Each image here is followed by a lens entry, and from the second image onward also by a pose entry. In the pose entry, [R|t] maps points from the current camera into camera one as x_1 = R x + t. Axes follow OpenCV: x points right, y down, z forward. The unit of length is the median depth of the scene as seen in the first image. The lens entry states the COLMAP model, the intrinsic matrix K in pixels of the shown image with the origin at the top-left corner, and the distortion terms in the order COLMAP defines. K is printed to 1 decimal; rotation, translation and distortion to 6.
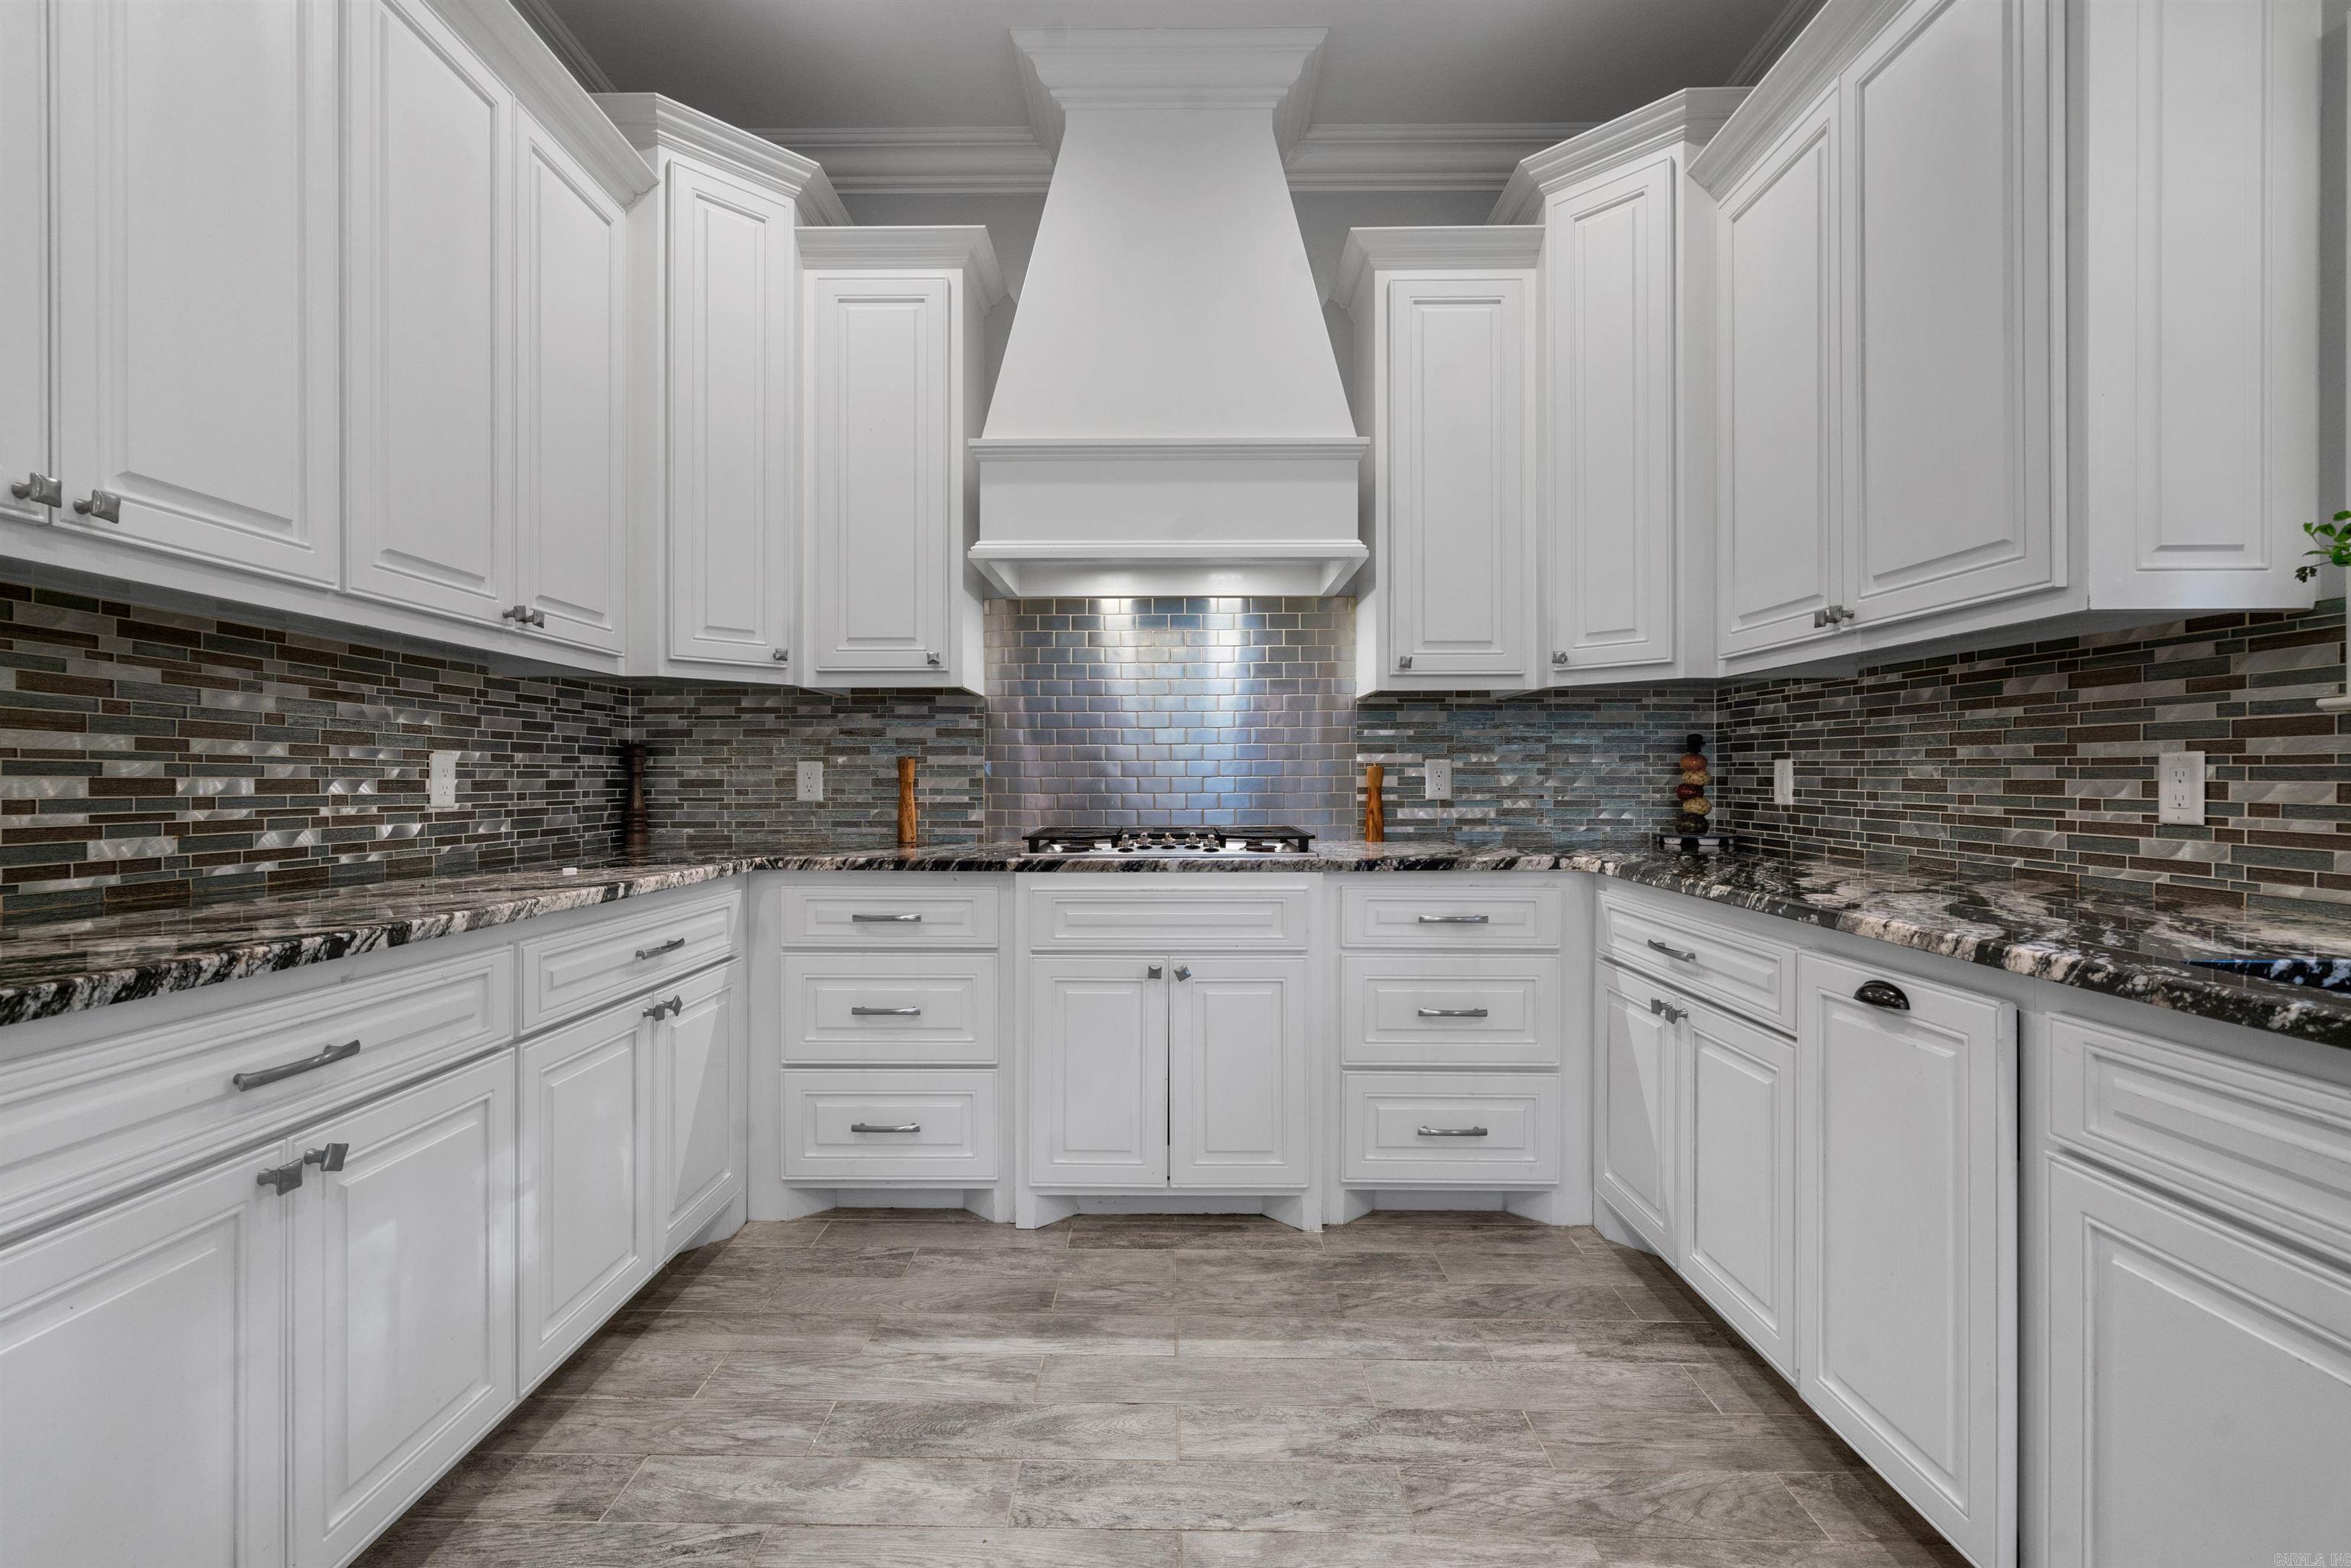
lens RADIAL K [[1071.4, 0, 1153.2], [0, 1071.4, 783.2], [0, 0, 1]] dist [-0.005253, -0.000432]
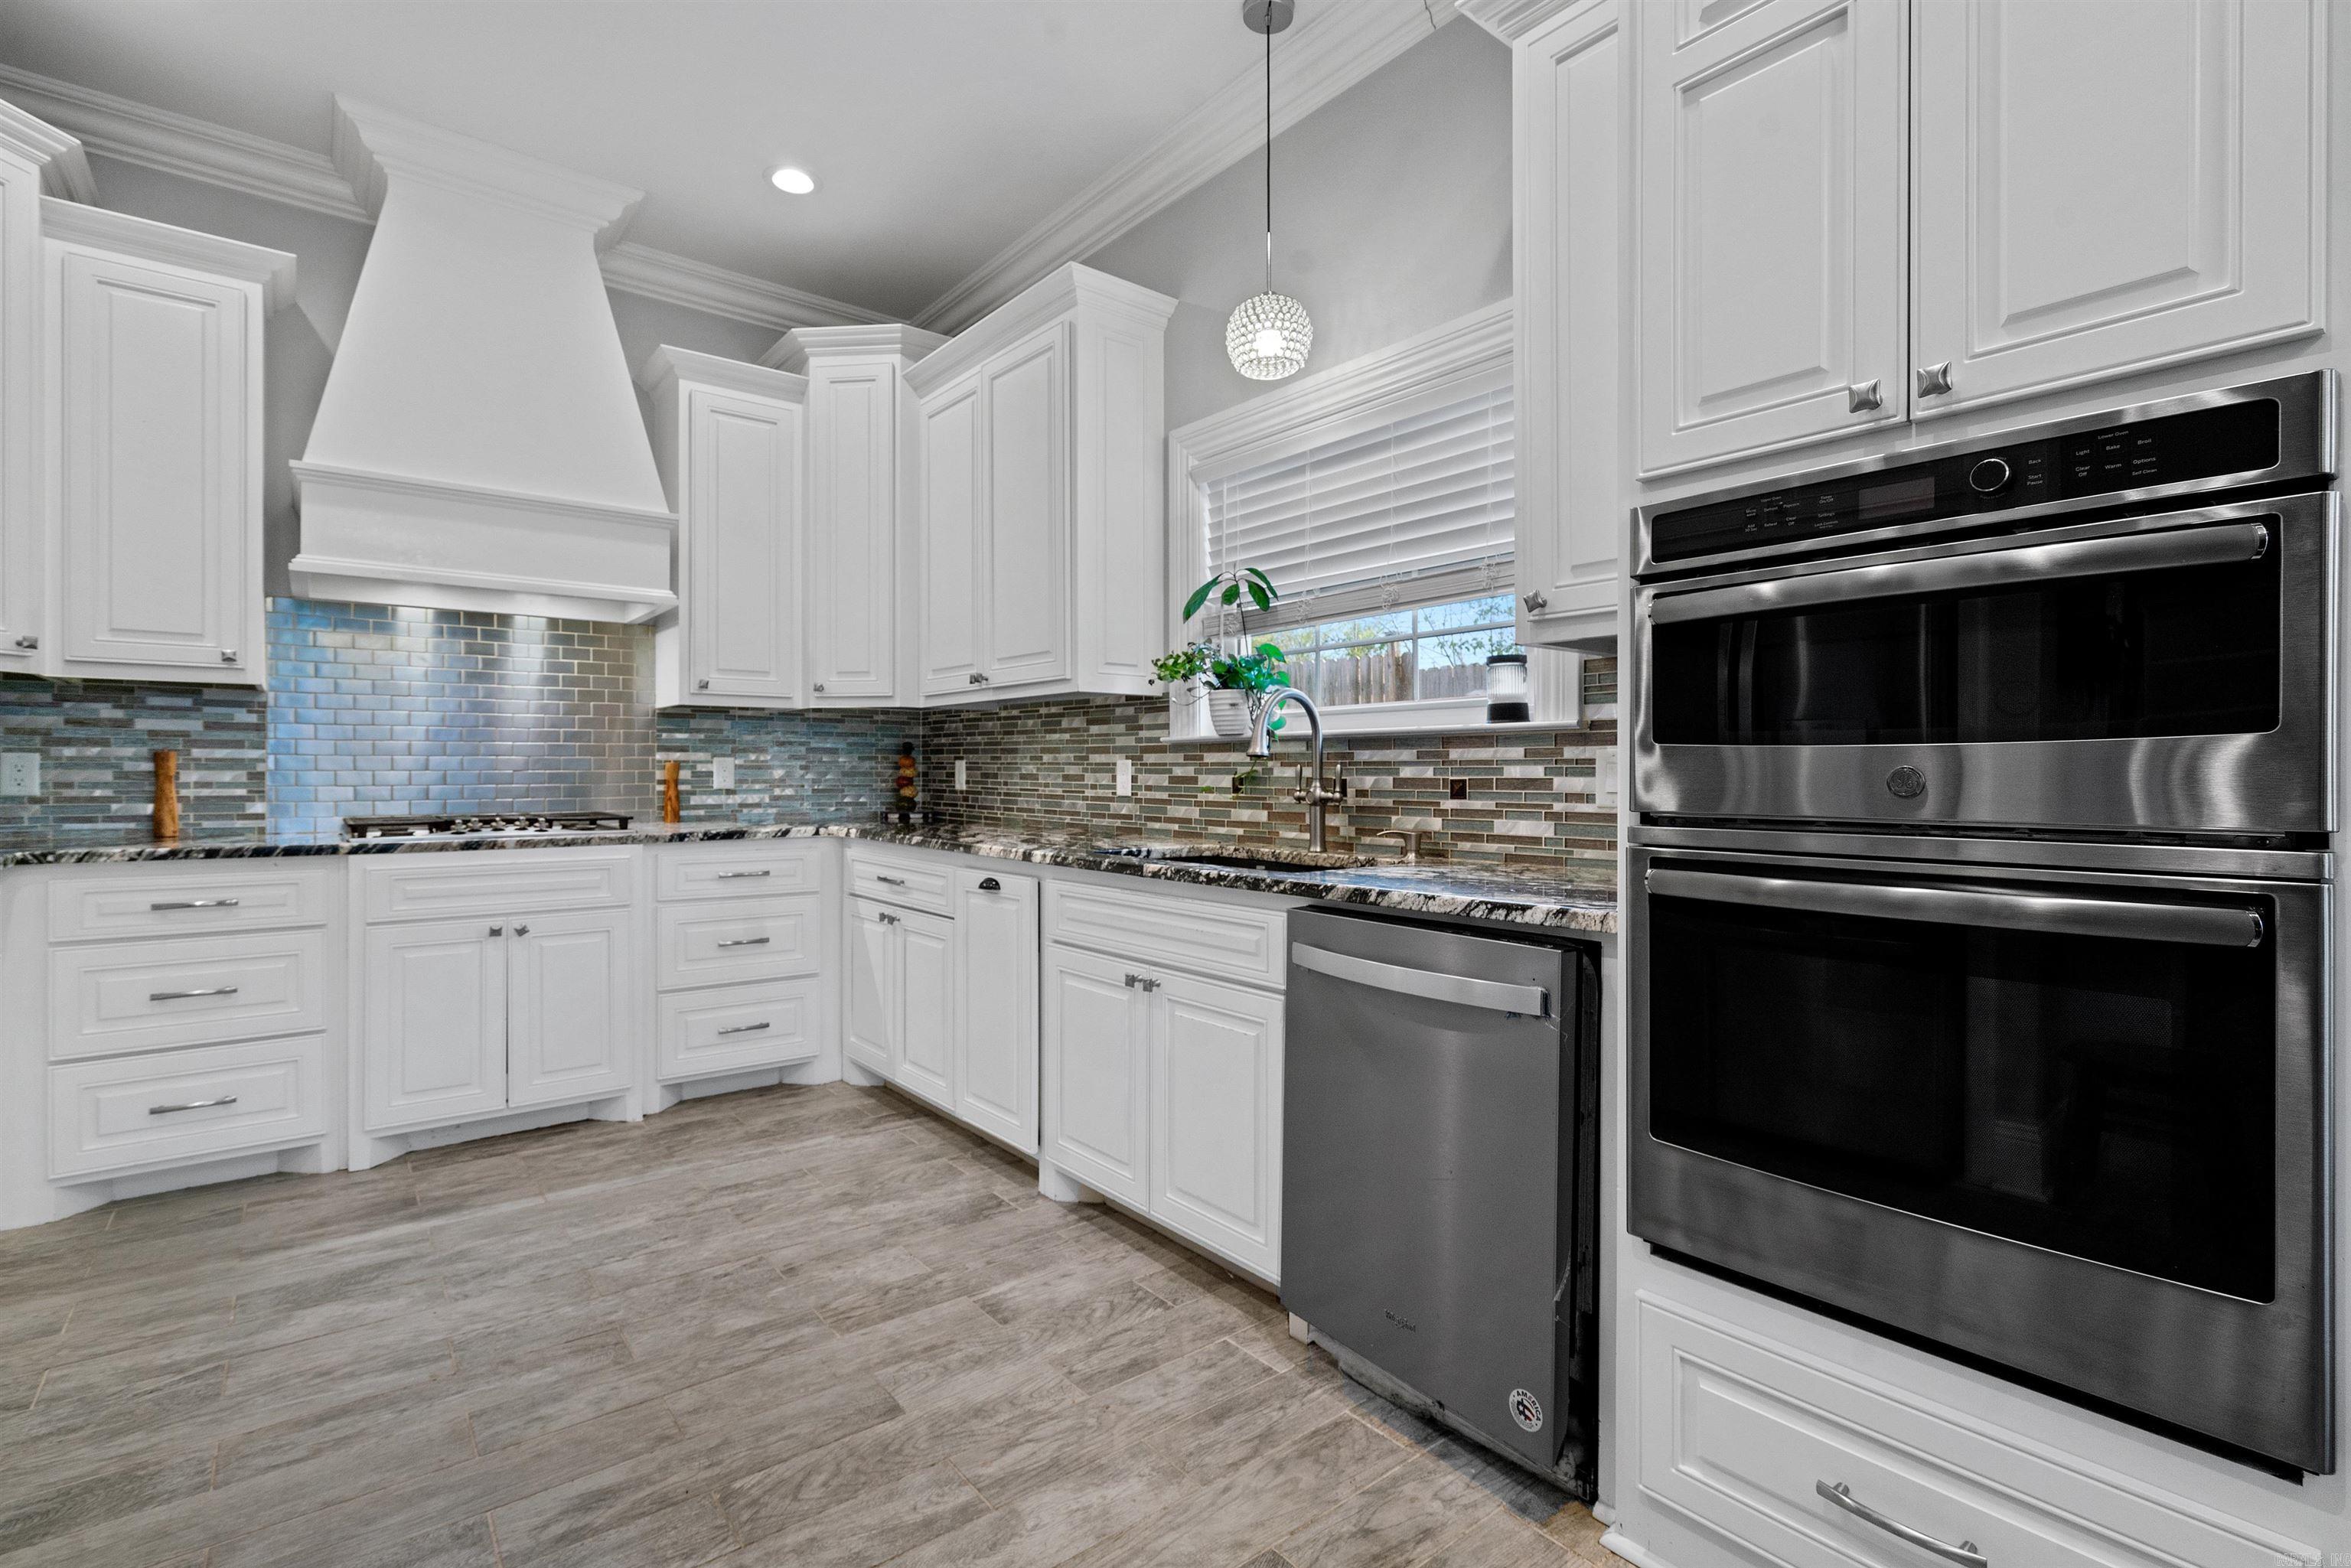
lens RADIAL K [[1079.2, 0, 1166.8], [0, 1079.2, 772.8], [0, 0, 1]] dist [-0.000959, 0.001026]
pose [[0.768755, 0.001322, 0.639542, -0.213499], [0.001061, 0.999994, -0.003342, 0.001243], [-0.639543, 0.003248, 0.768749, -0.467399]]
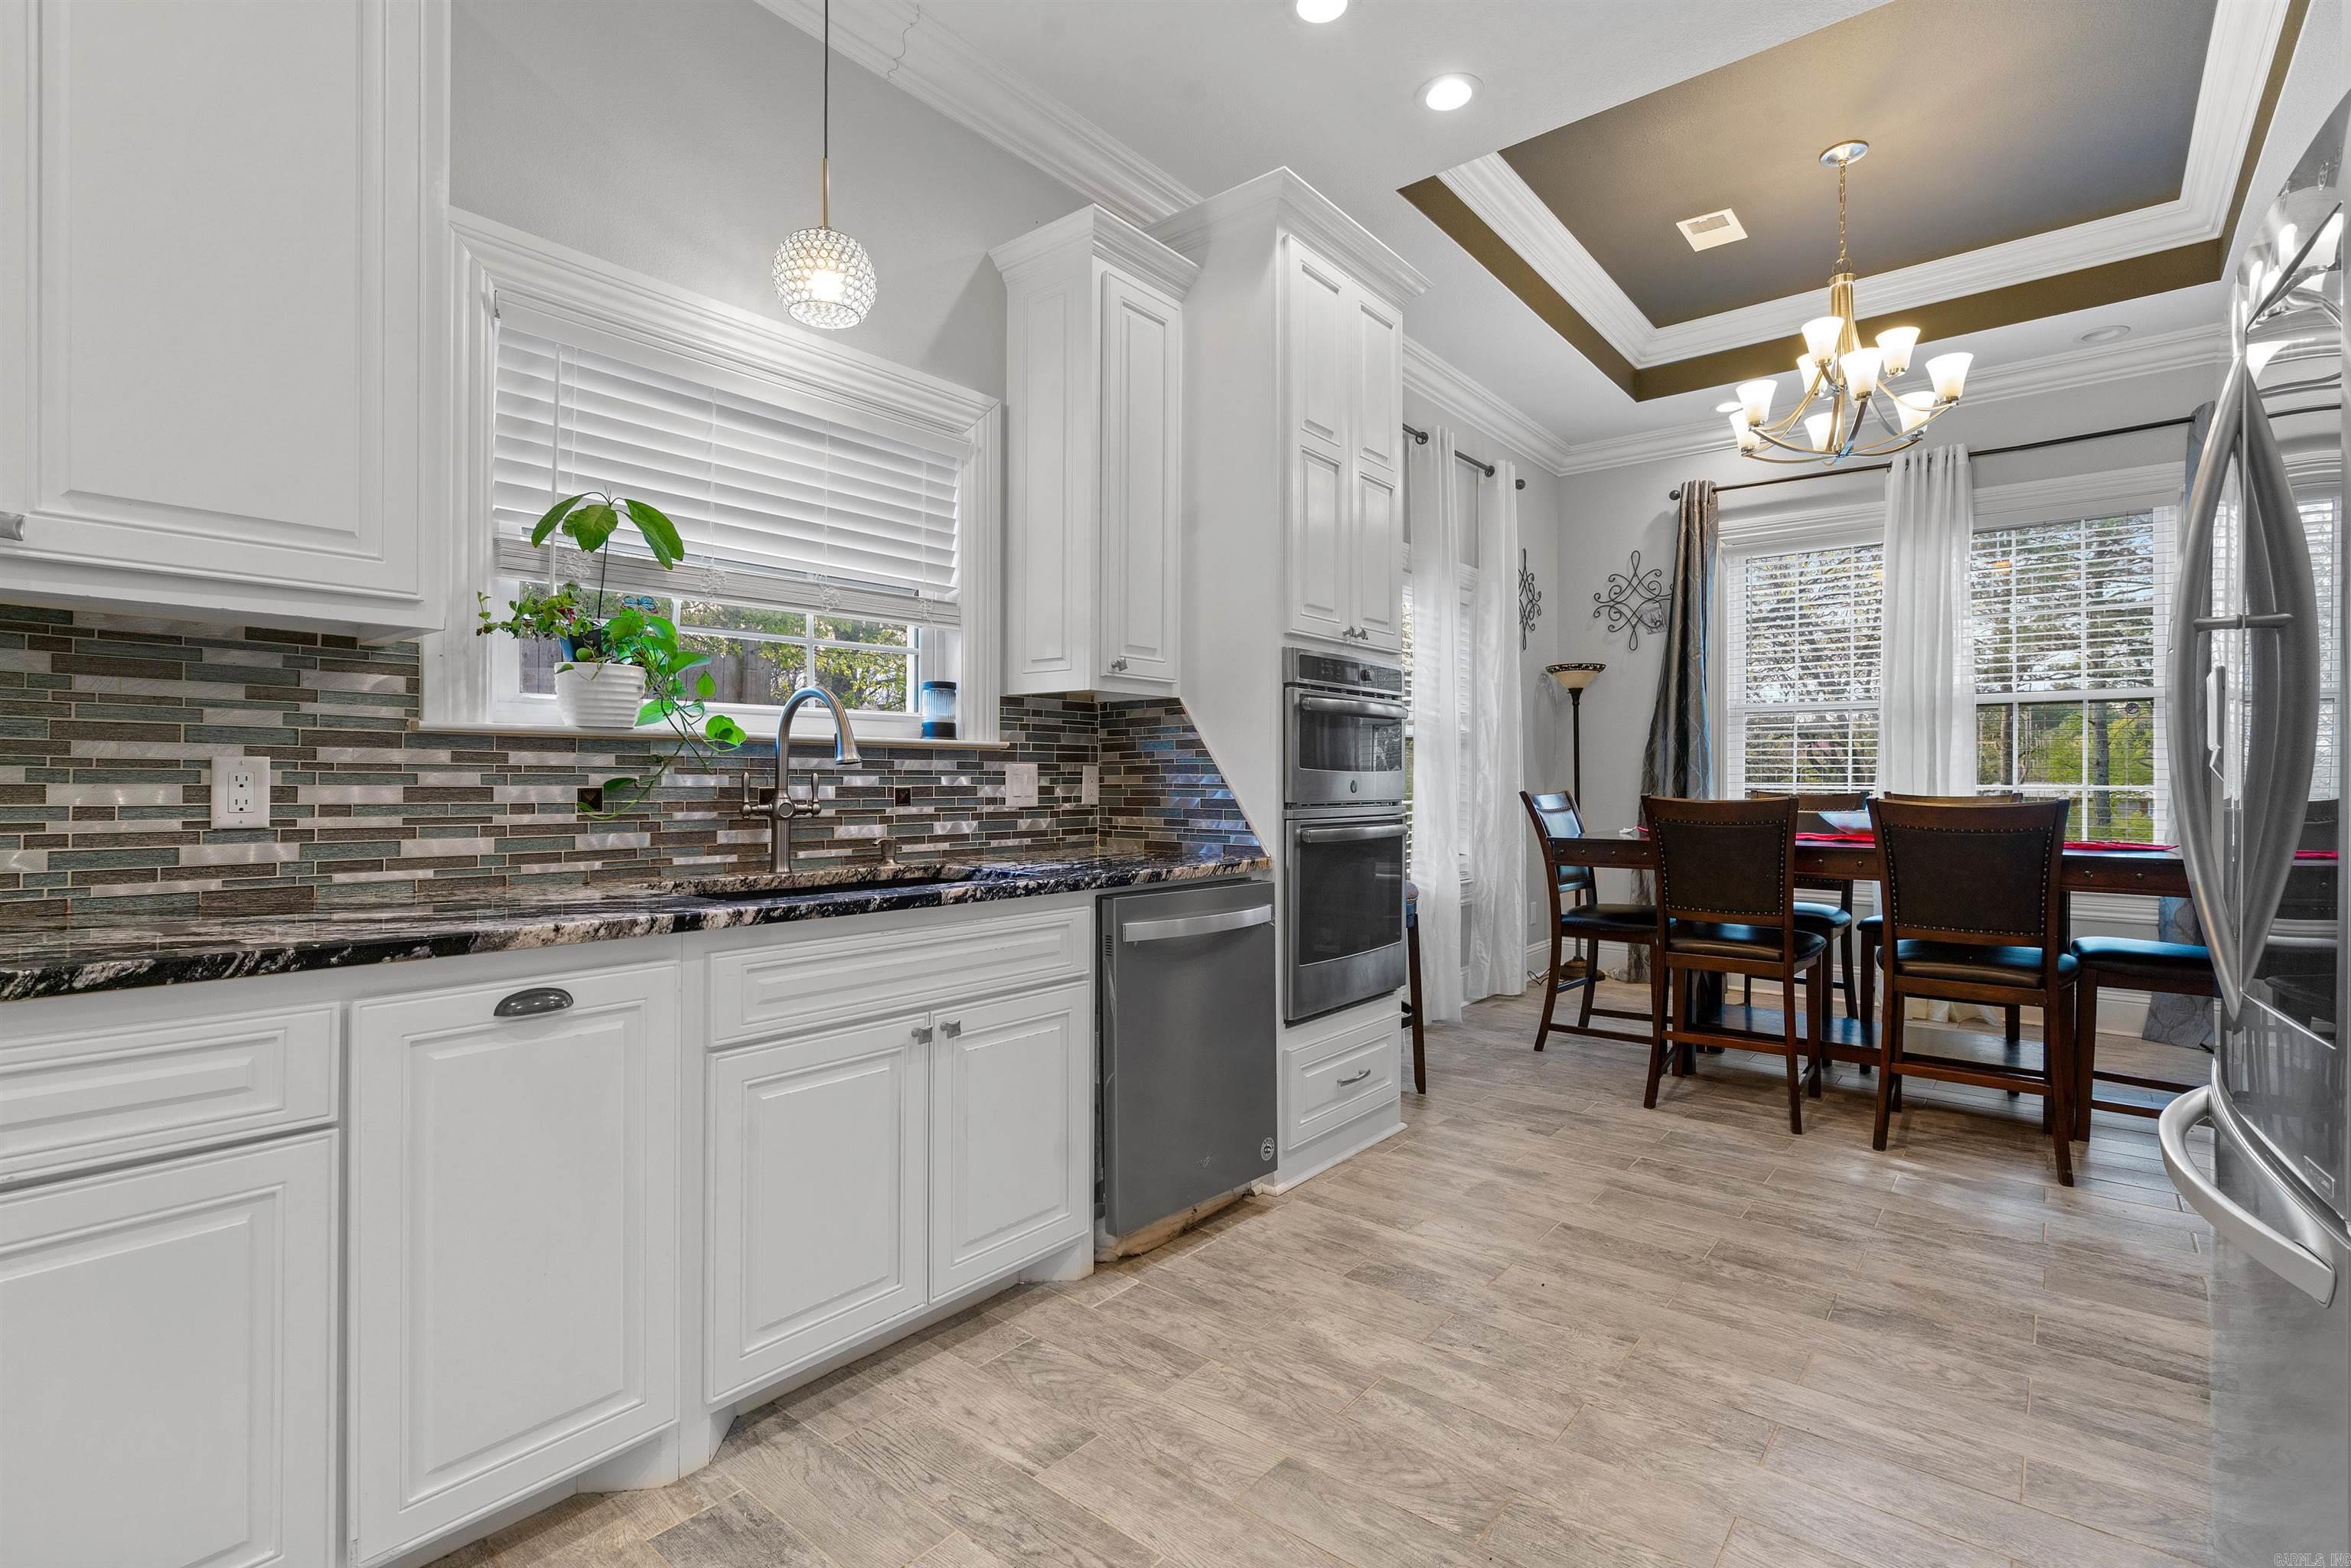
lens RADIAL K [[1079.2, 0, 1166.8], [0, 1079.2, 772.8], [0, 0, 1]] dist [-0.000959, 0.001026]
pose [[-0.778306, 0.001001, 0.627885, -0.263017], [-0.001384, 0.999994, -0.003309, -0.008460], [-0.627884, -0.003444, -0.778299, 0.911224]]
